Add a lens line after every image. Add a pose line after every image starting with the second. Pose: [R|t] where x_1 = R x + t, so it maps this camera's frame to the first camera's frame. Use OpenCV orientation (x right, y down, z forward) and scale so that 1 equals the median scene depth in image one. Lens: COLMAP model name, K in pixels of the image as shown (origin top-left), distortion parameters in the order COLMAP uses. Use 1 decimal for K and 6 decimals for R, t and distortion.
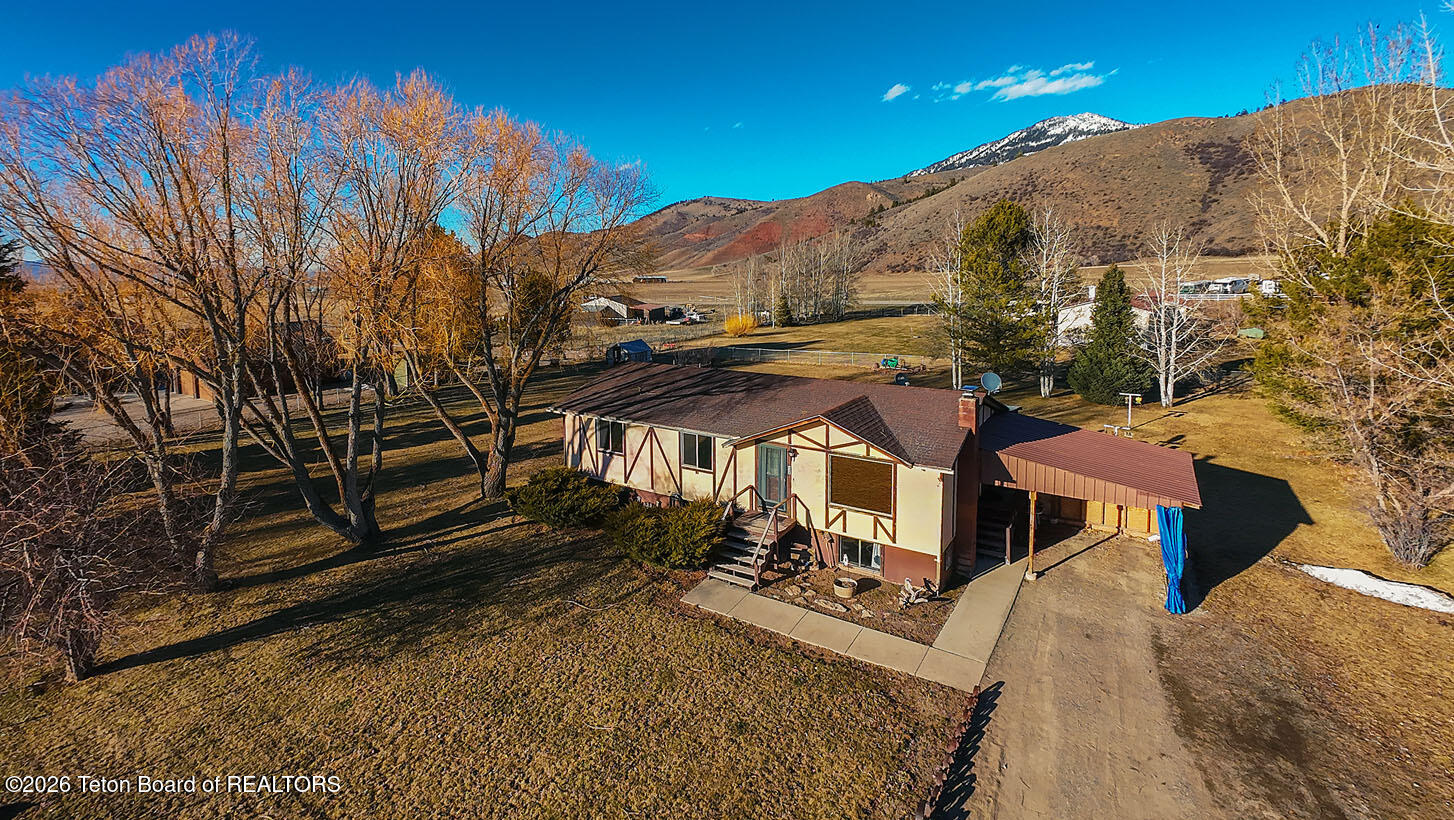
lens RADIAL K [[694.3, 0, 666.9], [0, 694.3, 344.9], [0, 0, 1]] dist [-0.005480, -0.000002]
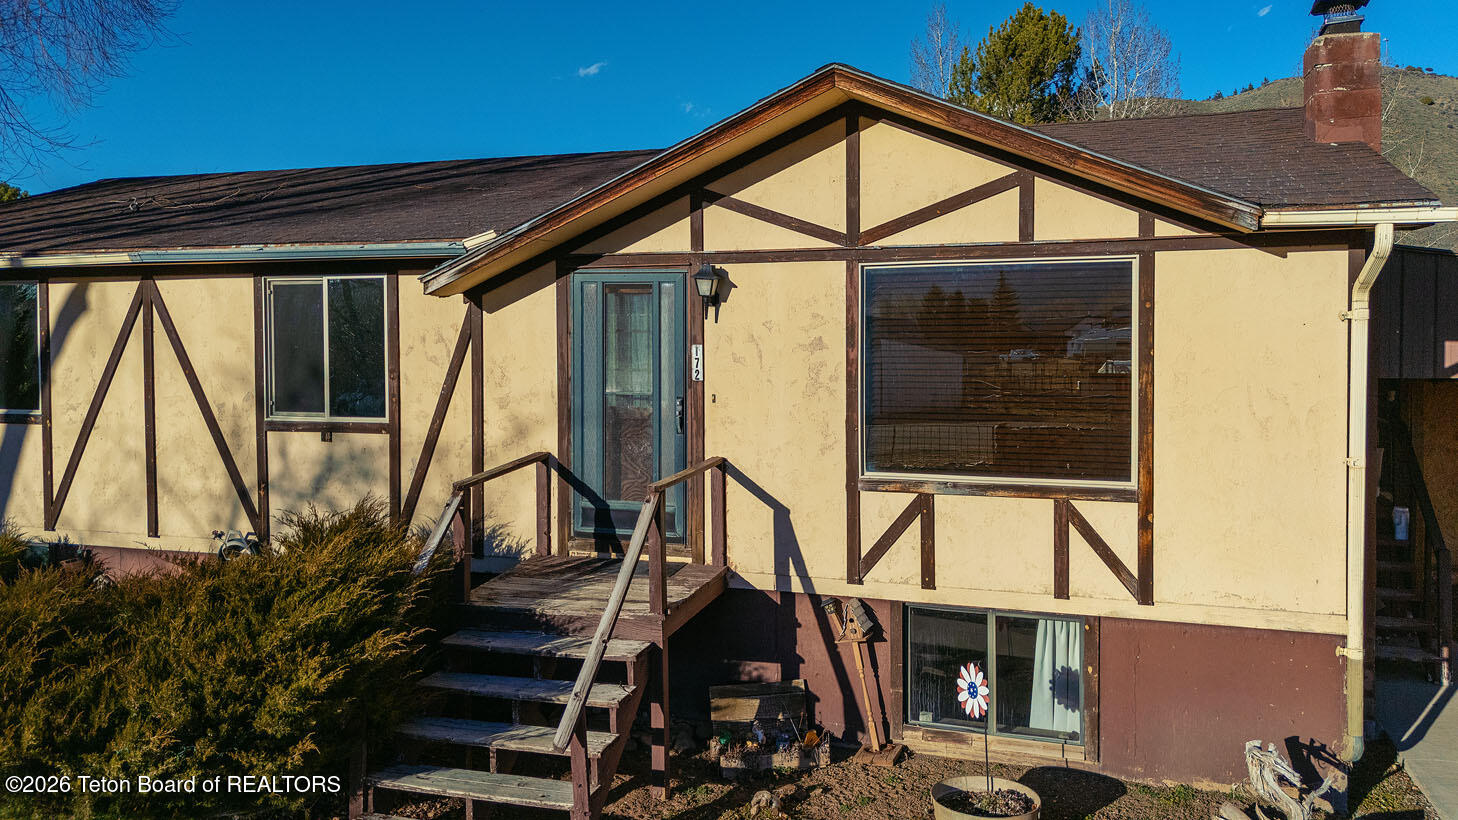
lens RADIAL K [[1131.9, 0, 717.9], [0, 1131.9, 355.5], [0, 0, 1]] dist [0.077078, -0.076533]
pose [[0.957367, -0.002010, 0.288868, 0.067325], [0.028903, 0.995625, -0.088859, 0.219149], [-0.287426, 0.093420, 0.953236, 0.621488]]
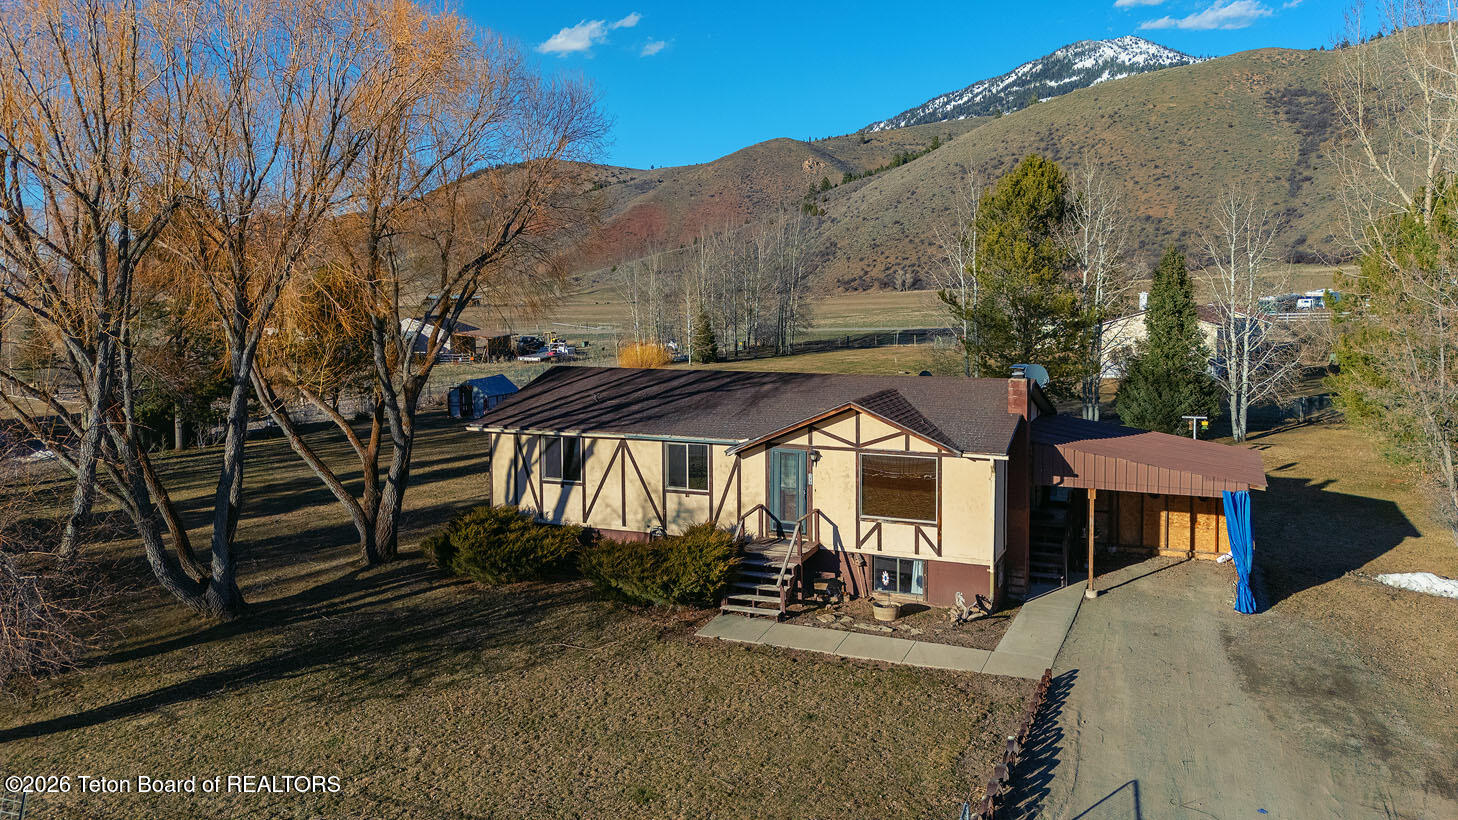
lens RADIAL K [[1179.8, 0, 687.7], [0, 1179.8, 355.2], [0, 0, 1]] dist [0.084061, -0.082276]
pose [[0.983144, -0.012499, 0.182404, -0.220003], [0.020834, 0.998821, -0.043852, 0.094125], [-0.181641, 0.046913, 0.982245, -0.349395]]
